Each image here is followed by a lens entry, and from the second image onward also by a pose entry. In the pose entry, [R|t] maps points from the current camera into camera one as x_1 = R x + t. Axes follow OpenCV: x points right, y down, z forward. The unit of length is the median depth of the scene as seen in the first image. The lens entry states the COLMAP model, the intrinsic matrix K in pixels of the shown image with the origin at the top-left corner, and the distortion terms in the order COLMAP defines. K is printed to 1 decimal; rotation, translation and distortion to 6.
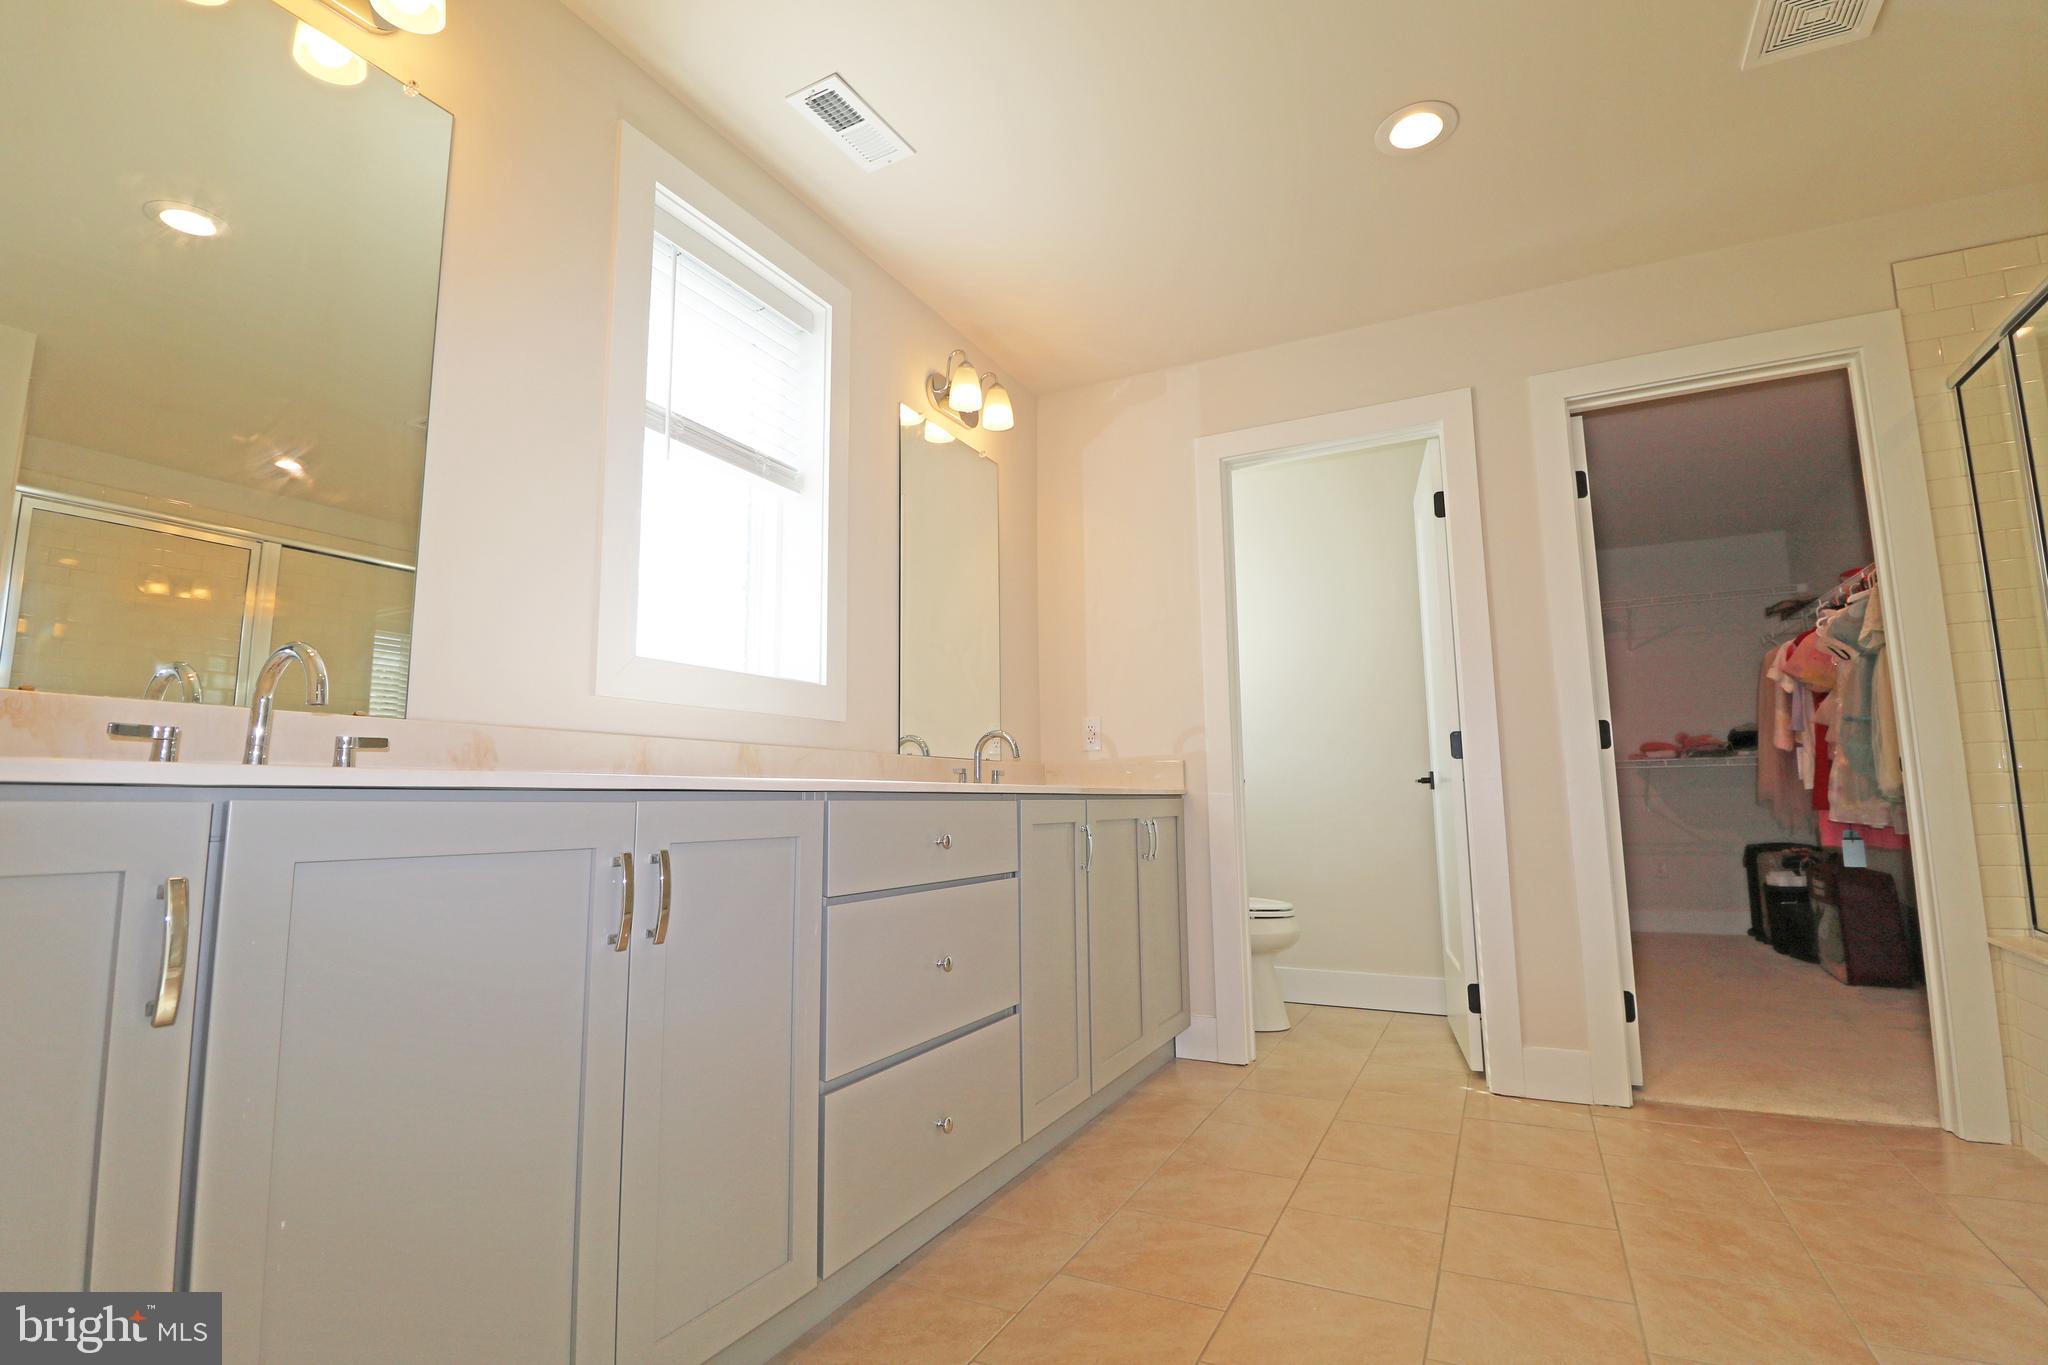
lens RADIAL K [[945.3, 0, 1031.1], [0, 945.3, 681.6], [0, 0, 1]] dist [-0.015193, -0.001785]
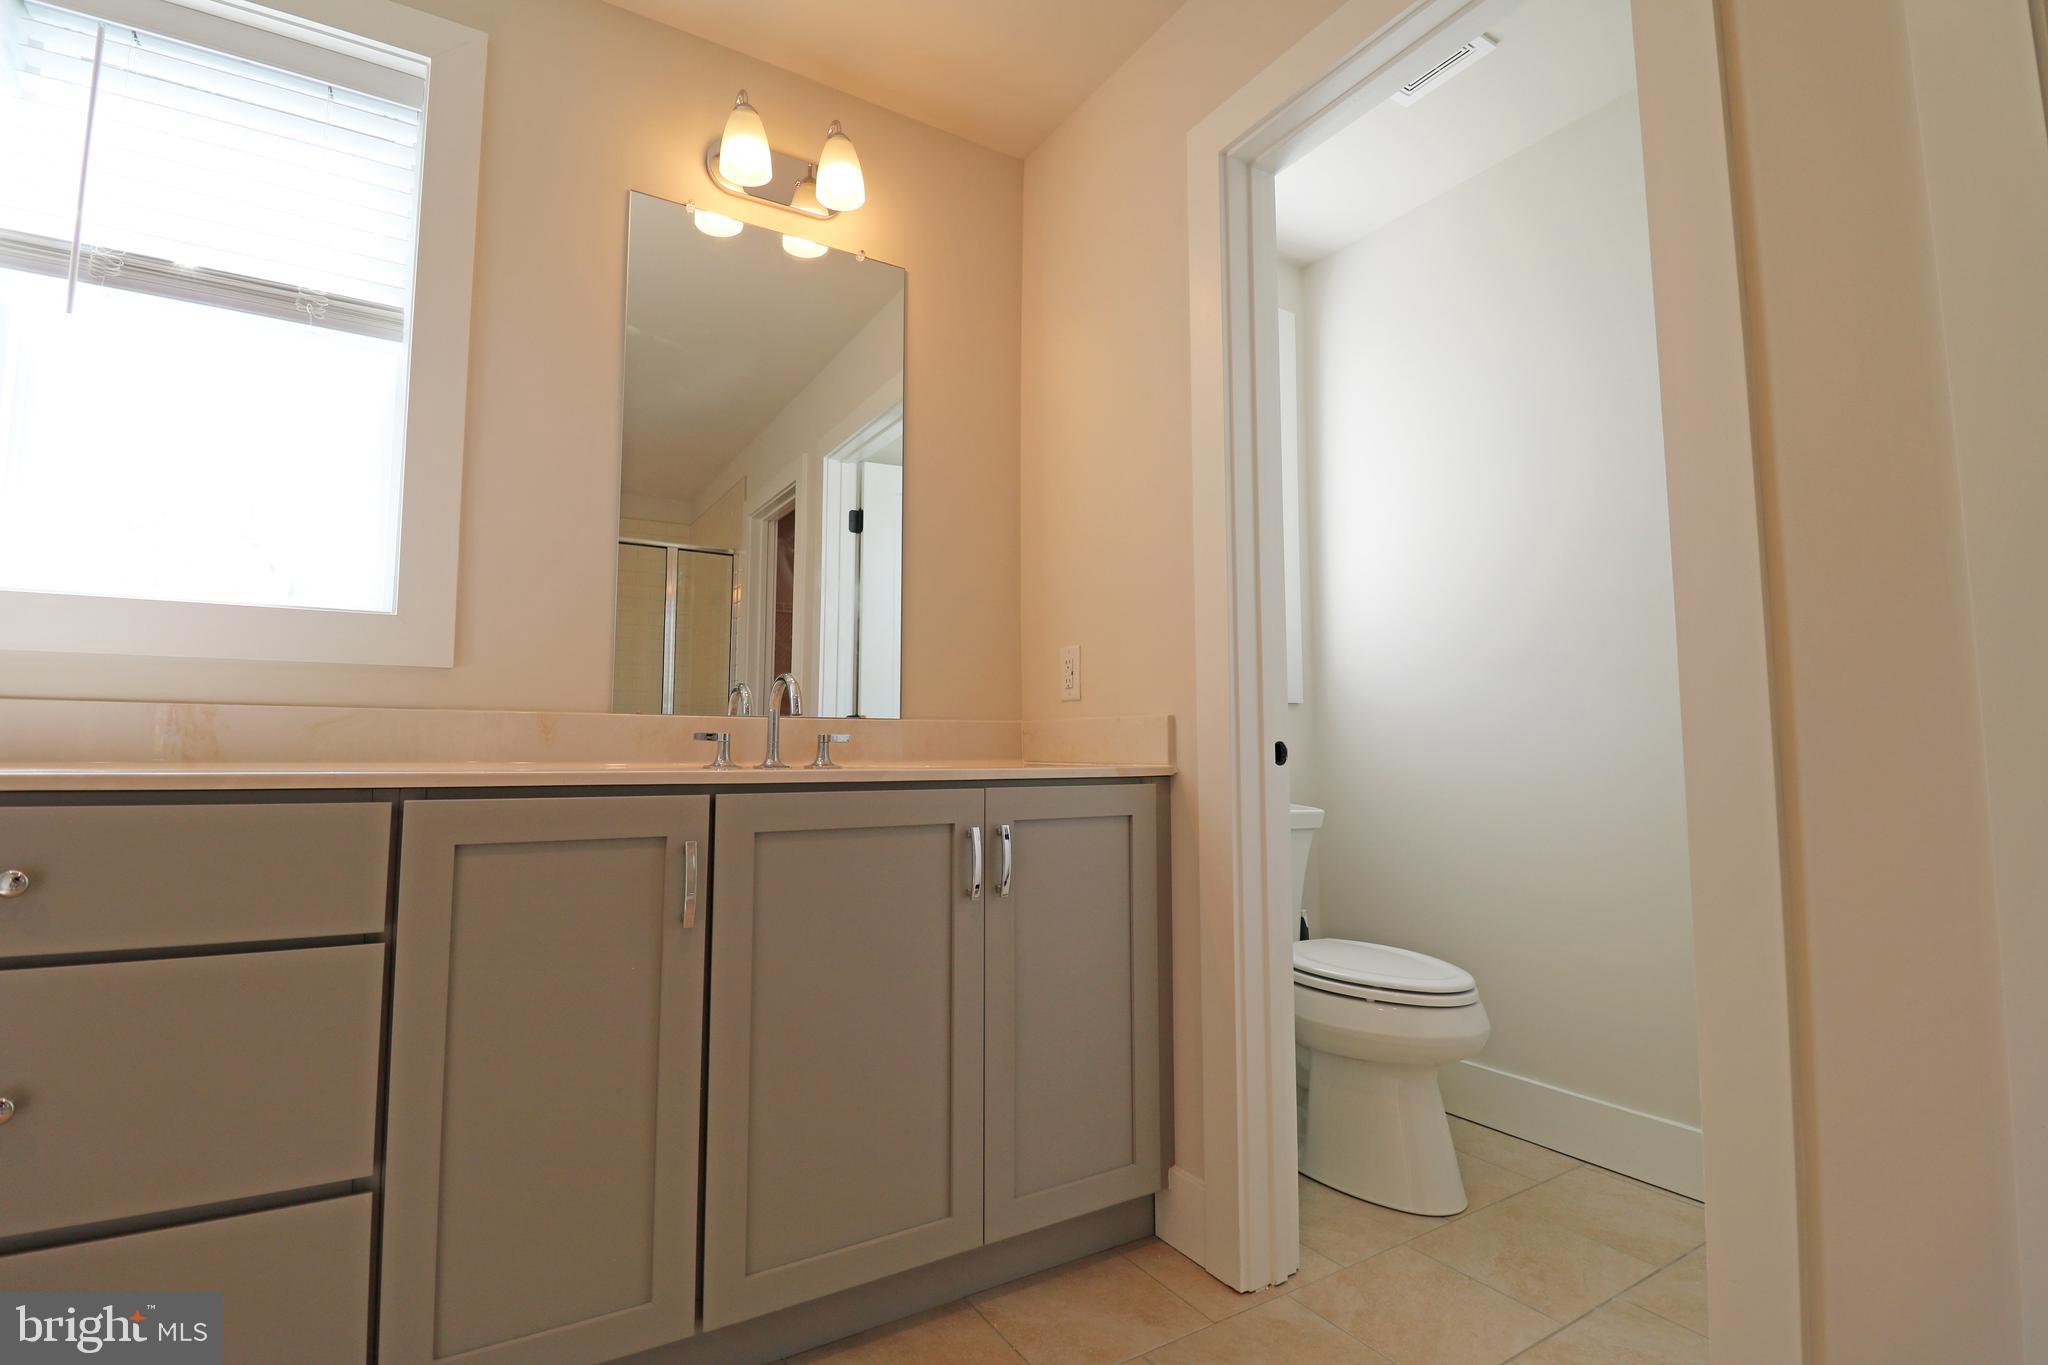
lens RADIAL K [[945.3, 0, 1017.4], [0, 945.3, 681.9], [0, 0, 1]] dist [-0.015193, -0.001785]
pose [[0.856758, -0.026340, -0.515045, 0.434972], [0.055138, 0.997649, 0.040698, 0.041661], [0.512762, -0.063267, 0.856196, 0.553352]]
